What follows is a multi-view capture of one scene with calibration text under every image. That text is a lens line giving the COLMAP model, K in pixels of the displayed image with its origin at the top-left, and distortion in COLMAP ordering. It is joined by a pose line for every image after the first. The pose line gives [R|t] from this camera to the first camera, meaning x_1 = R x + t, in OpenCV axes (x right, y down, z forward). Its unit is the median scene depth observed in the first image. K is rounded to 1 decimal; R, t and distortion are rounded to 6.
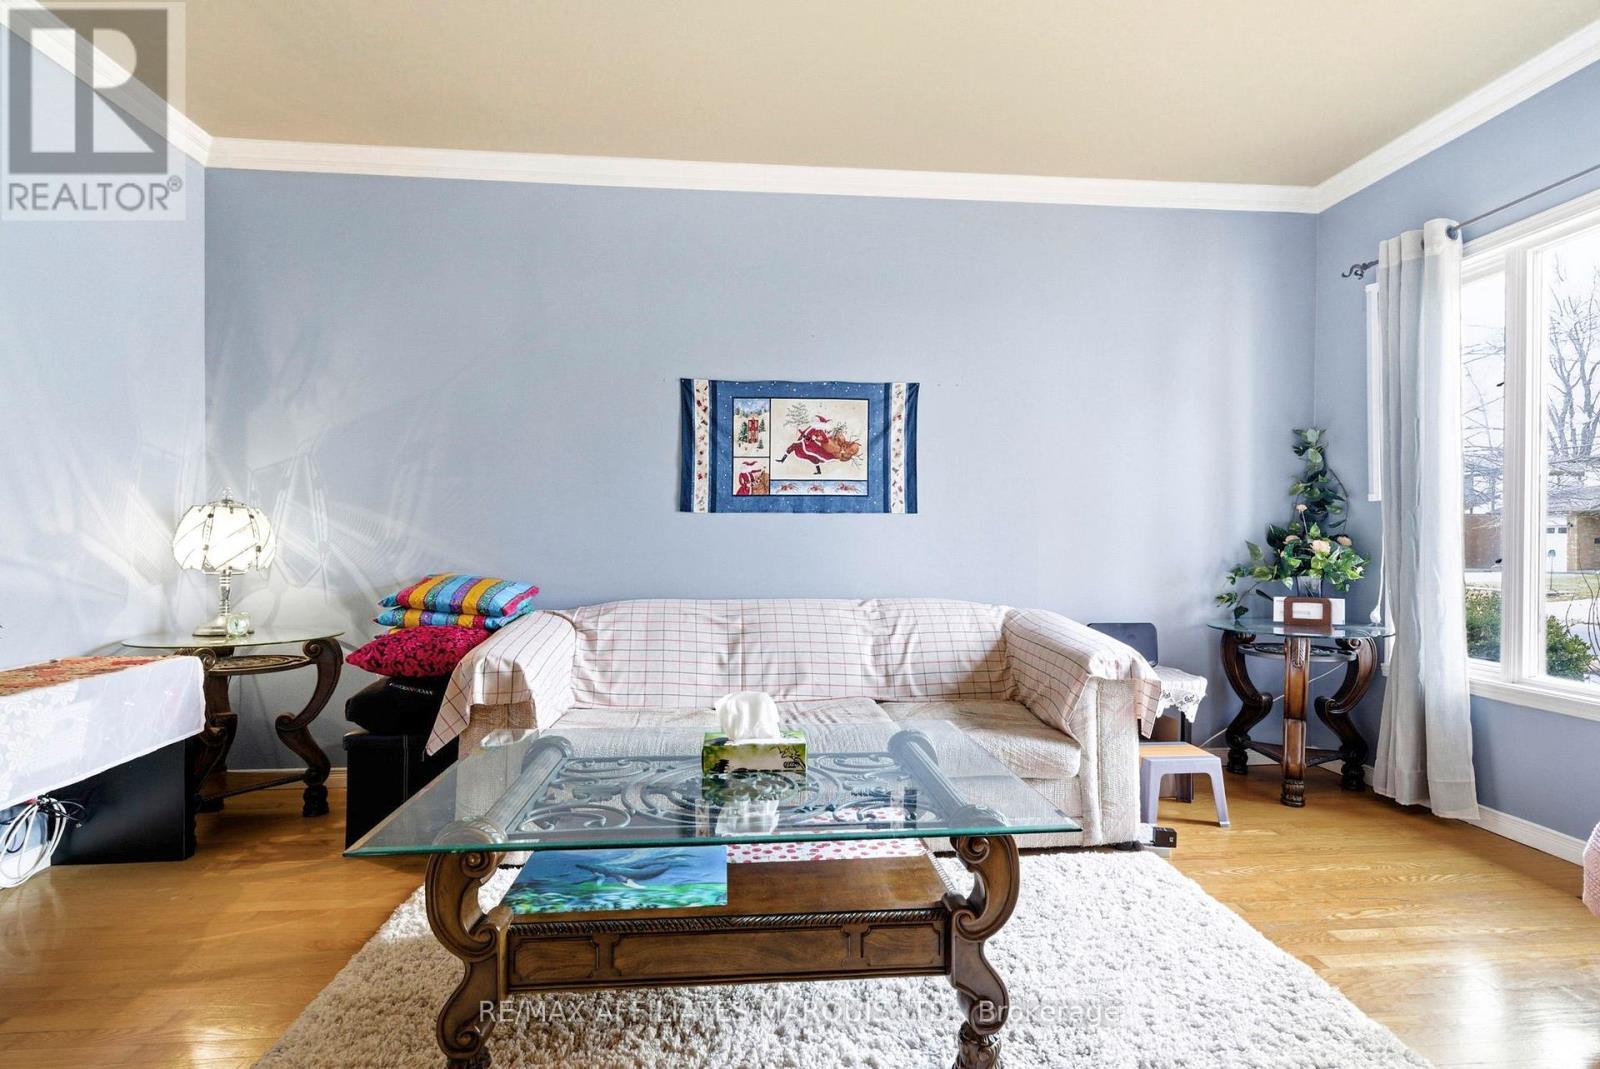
lens RADIAL K [[822.2, 0, 800.0], [0, 822.2, 534.5], [0, 0, 1]] dist [0.000552, 0.000579]
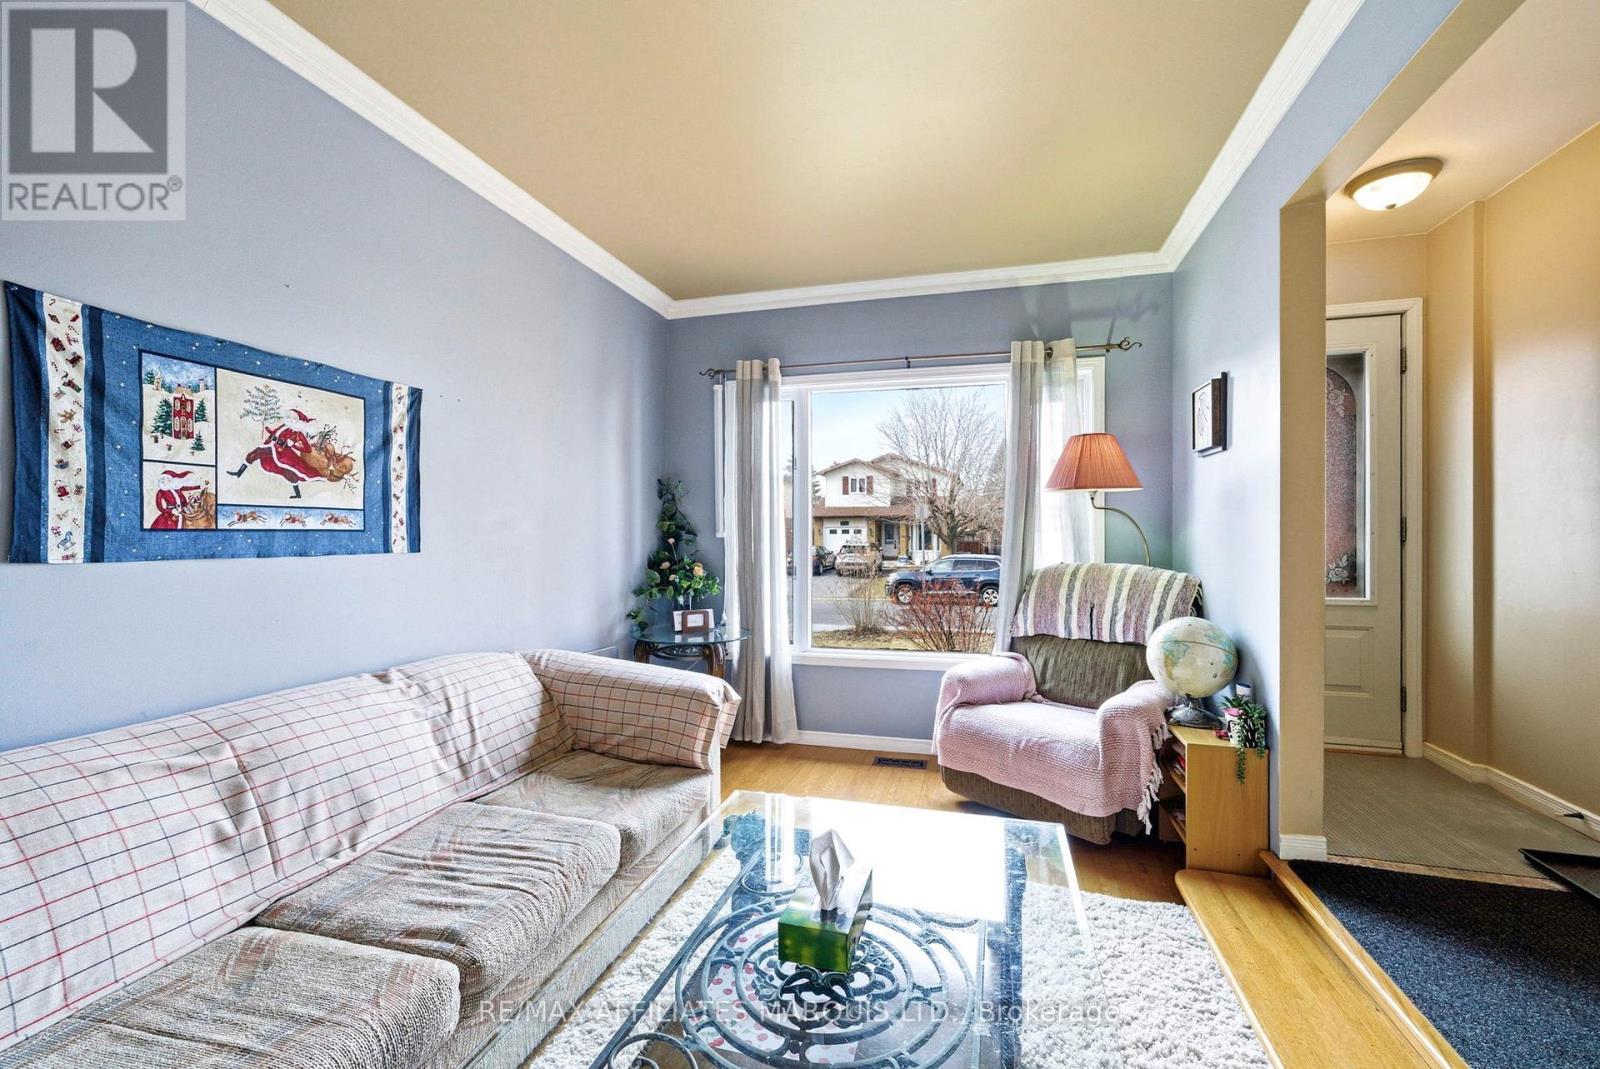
lens RADIAL K [[695.0, 0, 800.0], [0, 695.0, 534.5], [0, 0, 1]] dist [0.000461, 0.025253]
pose [[0.353842, 0.000092, 0.935305, -0.366724], [-0.003887, 0.999992, 0.001373, -0.046648], [-0.935297, -0.004121, 0.353839, 0.421989]]
